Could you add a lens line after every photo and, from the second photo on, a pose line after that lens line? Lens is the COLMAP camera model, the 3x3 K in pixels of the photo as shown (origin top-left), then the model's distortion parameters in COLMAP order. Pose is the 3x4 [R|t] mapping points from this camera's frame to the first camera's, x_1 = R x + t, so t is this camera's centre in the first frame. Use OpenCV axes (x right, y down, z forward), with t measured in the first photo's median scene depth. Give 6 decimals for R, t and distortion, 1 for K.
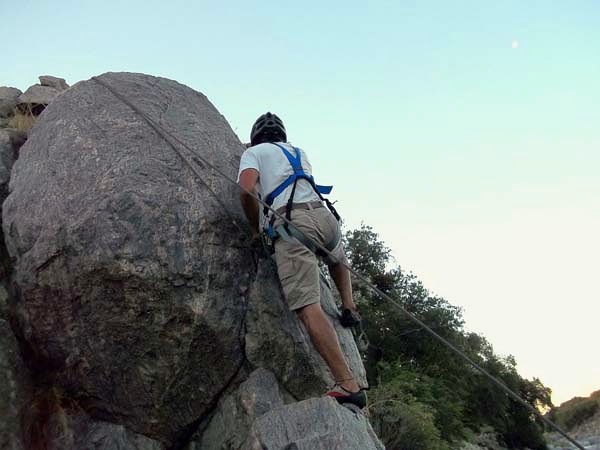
lens RADIAL K [[569.9, 0, 301.4], [0, 569.9, 218.3], [0, 0, 1]] dist [0.002788, 0.032770]
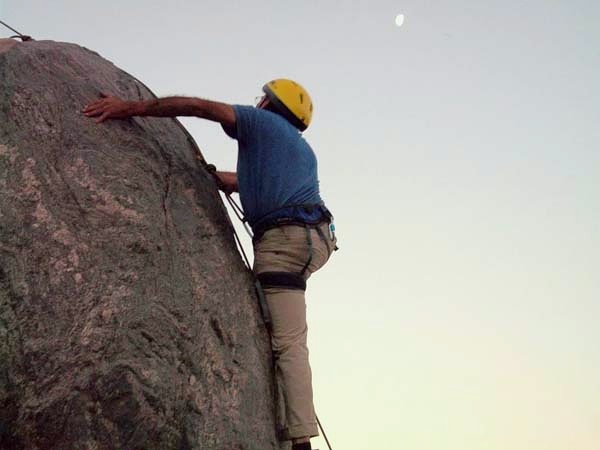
lens RADIAL K [[1051.7, 0, 300.0], [0, 1051.7, 225.0], [0, 0, 1]] dist [-0.012797, 0.007801]
pose [[0.878500, 0.394807, 0.269006, -0.501003], [-0.399202, 0.915962, -0.040631, -0.212753], [-0.262441, -0.071693, 0.962281, -0.088633]]
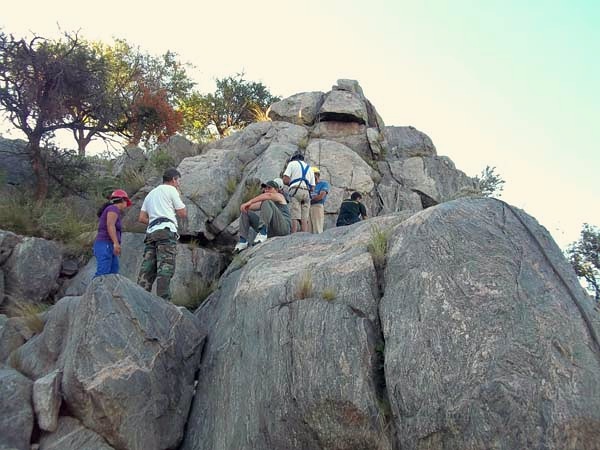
lens RADIAL K [[569.9, 0, 301.4], [0, 569.9, 218.3], [0, 0, 1]] dist [0.002788, 0.032770]
pose [[0.907522, 0.117482, -0.403239, -0.240748], [-0.081310, 0.991063, 0.105748, -0.464807], [0.412059, -0.063182, 0.908964, -0.177319]]
